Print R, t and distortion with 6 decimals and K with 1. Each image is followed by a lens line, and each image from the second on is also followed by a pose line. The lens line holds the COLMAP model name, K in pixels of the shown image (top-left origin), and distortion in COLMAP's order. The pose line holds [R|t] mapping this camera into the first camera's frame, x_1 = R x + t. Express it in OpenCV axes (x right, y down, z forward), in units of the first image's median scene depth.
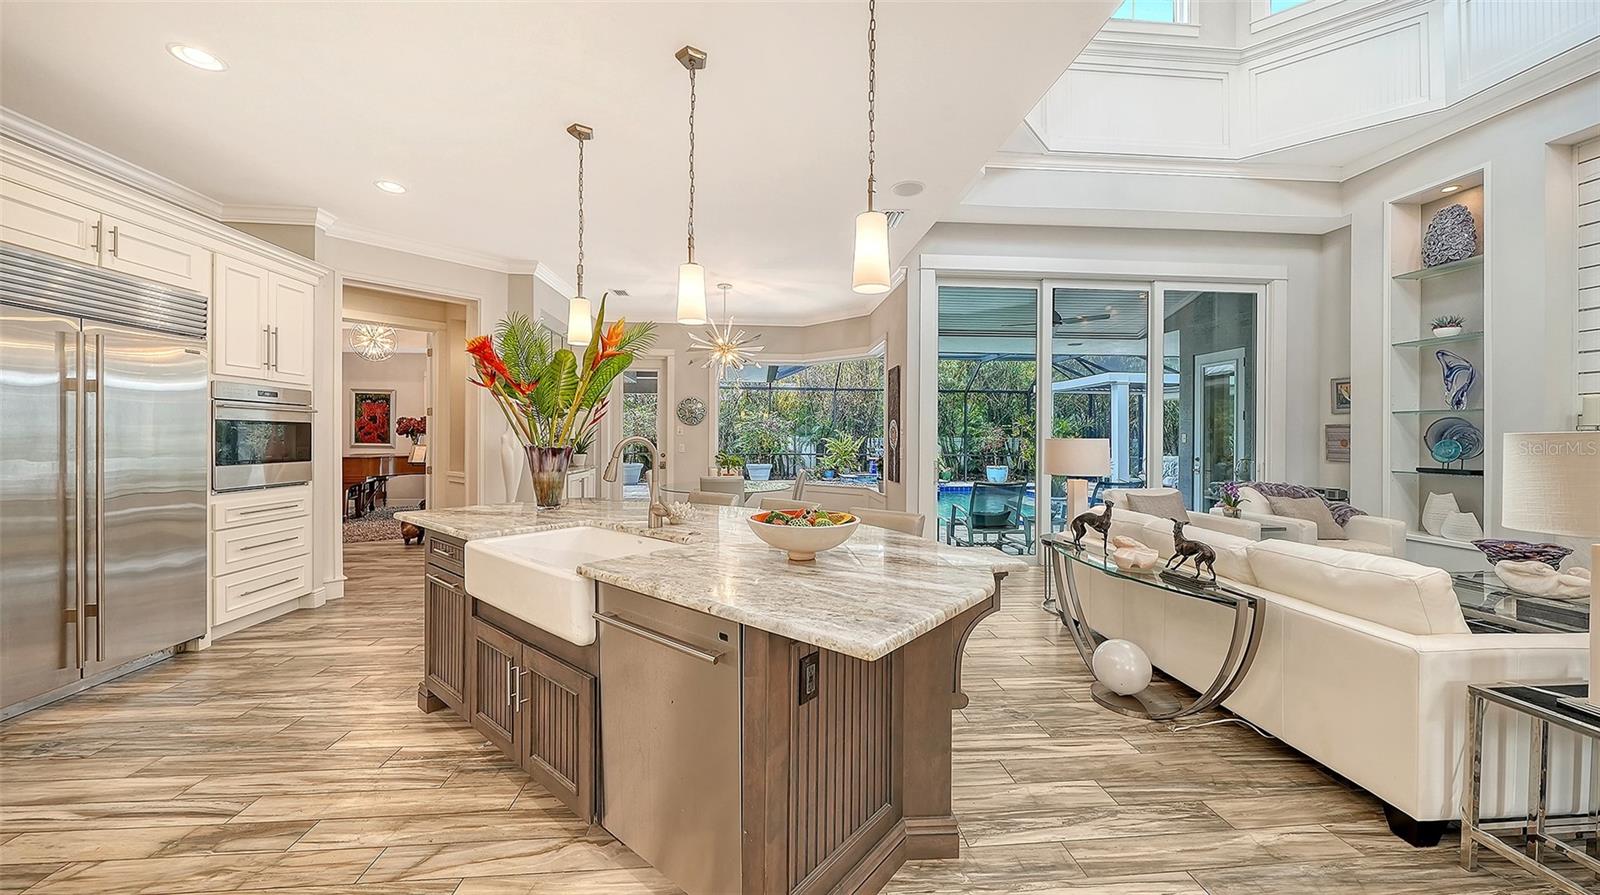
lens RADIAL K [[552.0, 0, 800.0], [0, 552.0, 447.5], [0, 0, 1]] dist [0.000596, -0.002155]
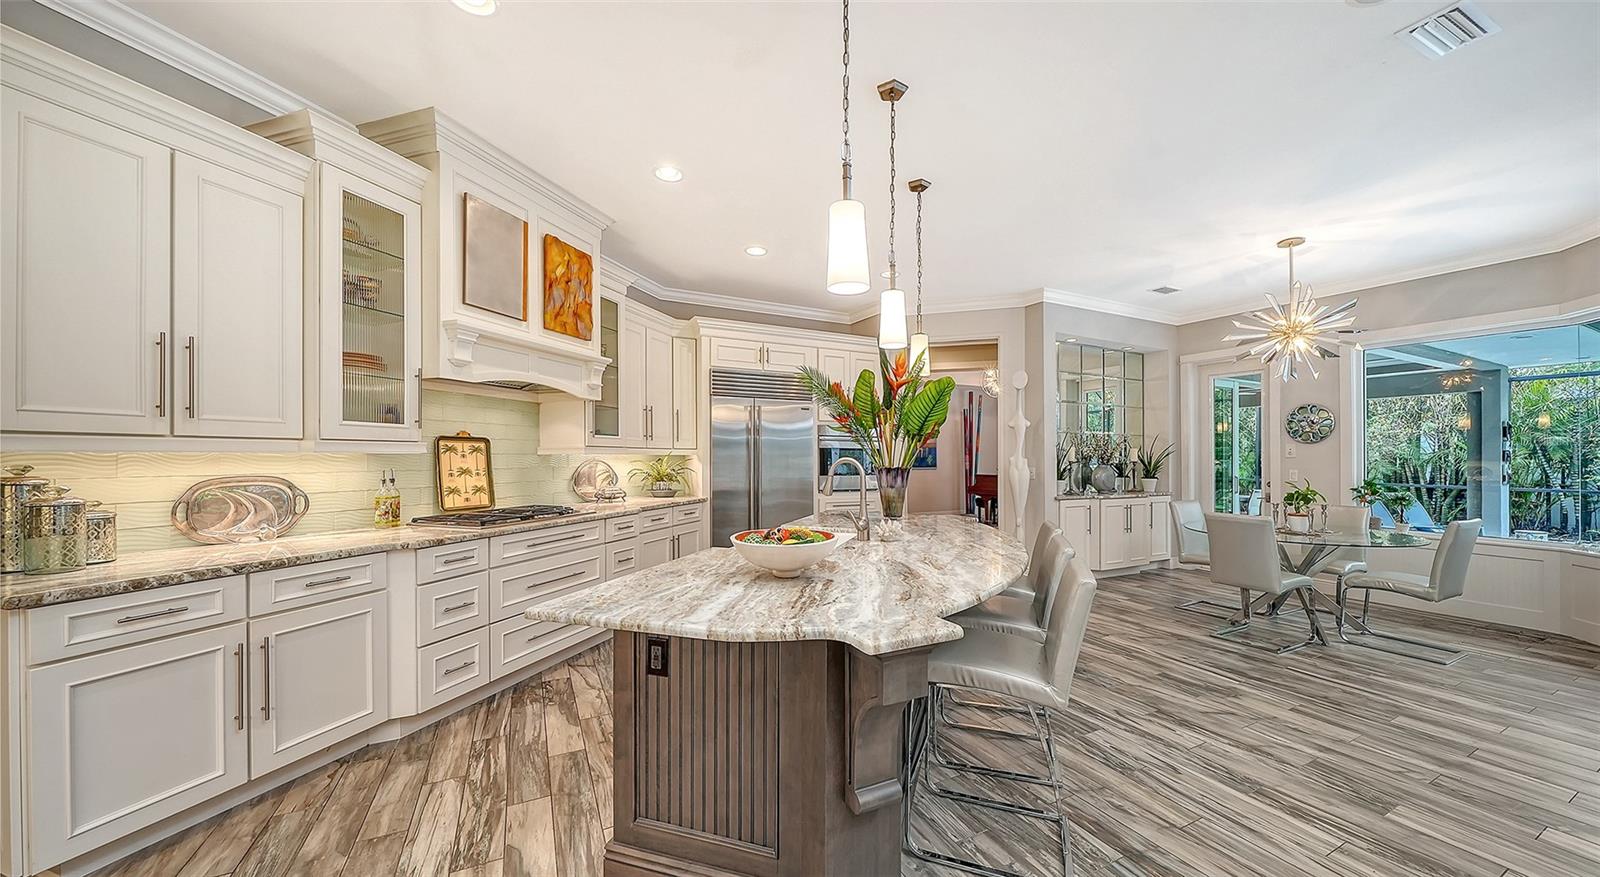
lens RADIAL K [[564.6, 0, 806.7], [0, 564.6, 451.3], [0, 0, 1]] dist [-0.000362, -0.000030]
pose [[0.375448, -0.010318, -0.926786, 0.350616], [-0.021107, 0.999584, -0.019679, -0.003445], [0.926603, 0.026950, 0.375074, 0.224290]]
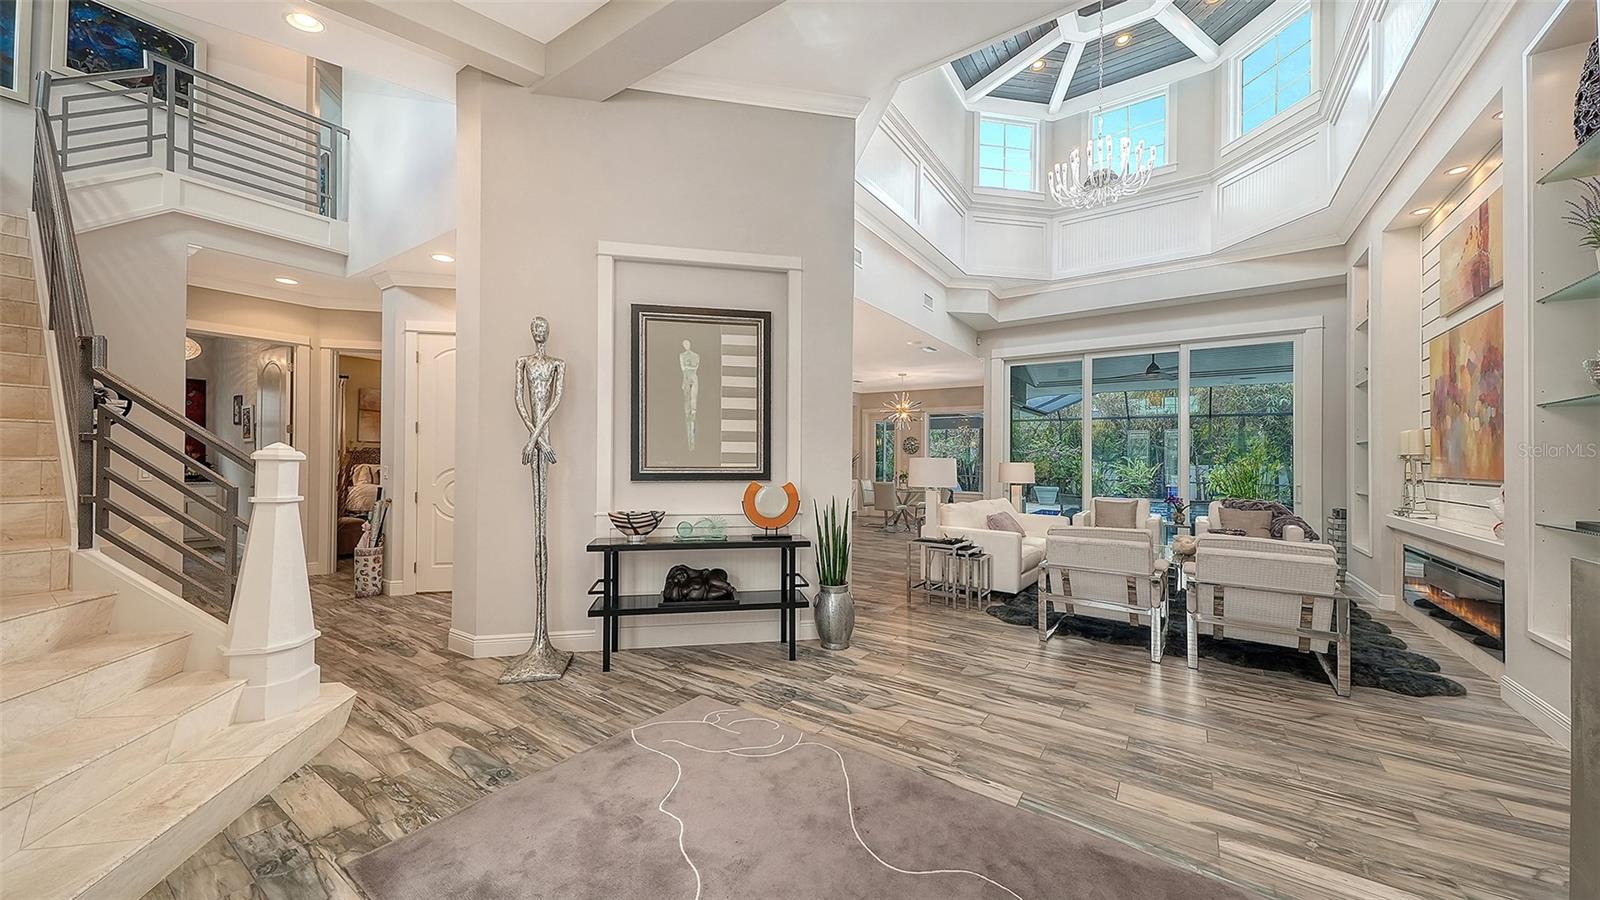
lens RADIAL K [[552.0, 0, 800.0], [0, 552.0, 450.0], [0, 0, 1]] dist [0.000596, -0.002155]
pose [[0.769122, -0.006559, -0.639069, 0.895891], [-0.019739, 0.999227, -0.034011, 0.015181], [0.638797, 0.038773, 0.768397, -0.664583]]
